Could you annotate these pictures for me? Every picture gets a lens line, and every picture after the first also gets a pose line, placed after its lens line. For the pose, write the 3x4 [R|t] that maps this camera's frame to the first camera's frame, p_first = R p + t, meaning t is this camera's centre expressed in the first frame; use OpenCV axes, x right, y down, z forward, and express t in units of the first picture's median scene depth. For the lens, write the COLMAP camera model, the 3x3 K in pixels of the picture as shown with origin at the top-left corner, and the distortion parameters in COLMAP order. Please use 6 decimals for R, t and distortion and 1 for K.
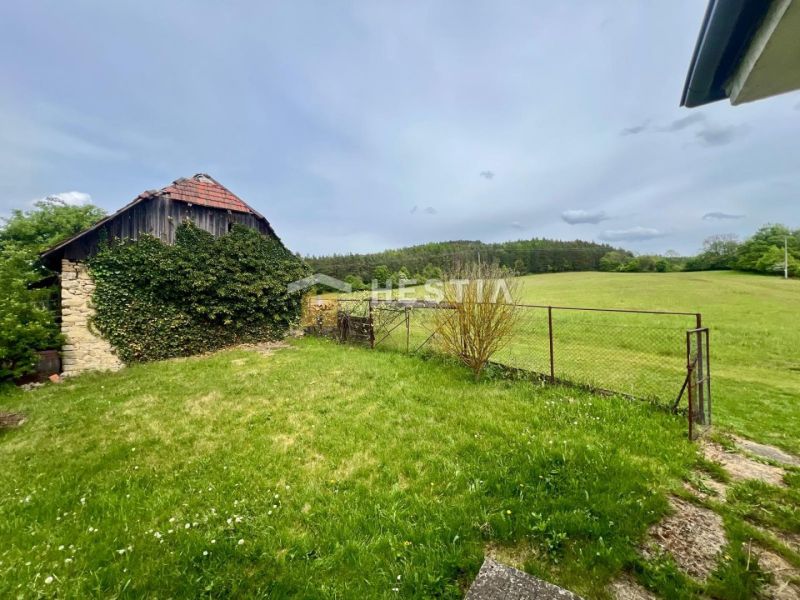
lens RADIAL K [[317.8, 0, 401.0], [0, 317.8, 303.3], [0, 0, 1]] dist [-0.005468, 0.000197]
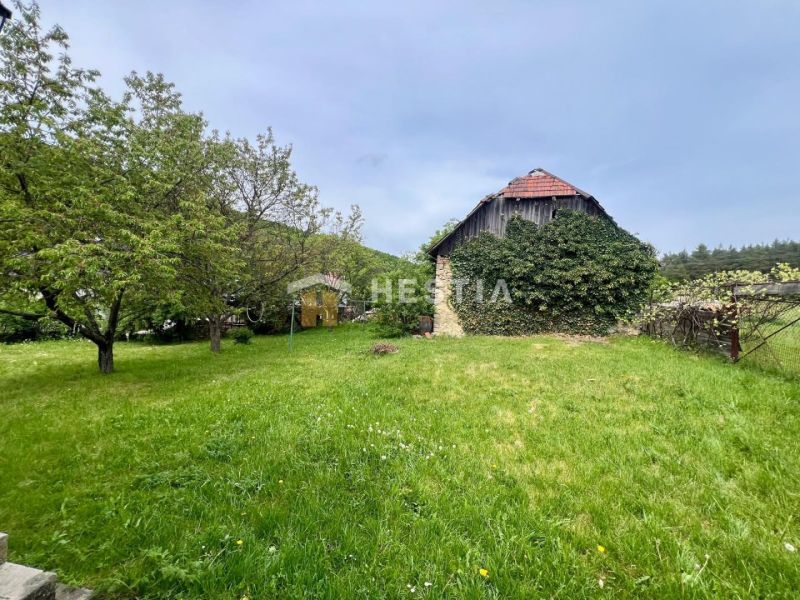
lens RADIAL K [[317.8, 0, 402.3], [0, 317.8, 304.4], [0, 0, 1]] dist [-0.005468, 0.000197]
pose [[0.481178, 0.054176, -0.874947, 0.124703], [-0.056686, 0.997922, 0.030616, 0.041955], [0.874788, 0.034866, 0.483249, 0.123476]]
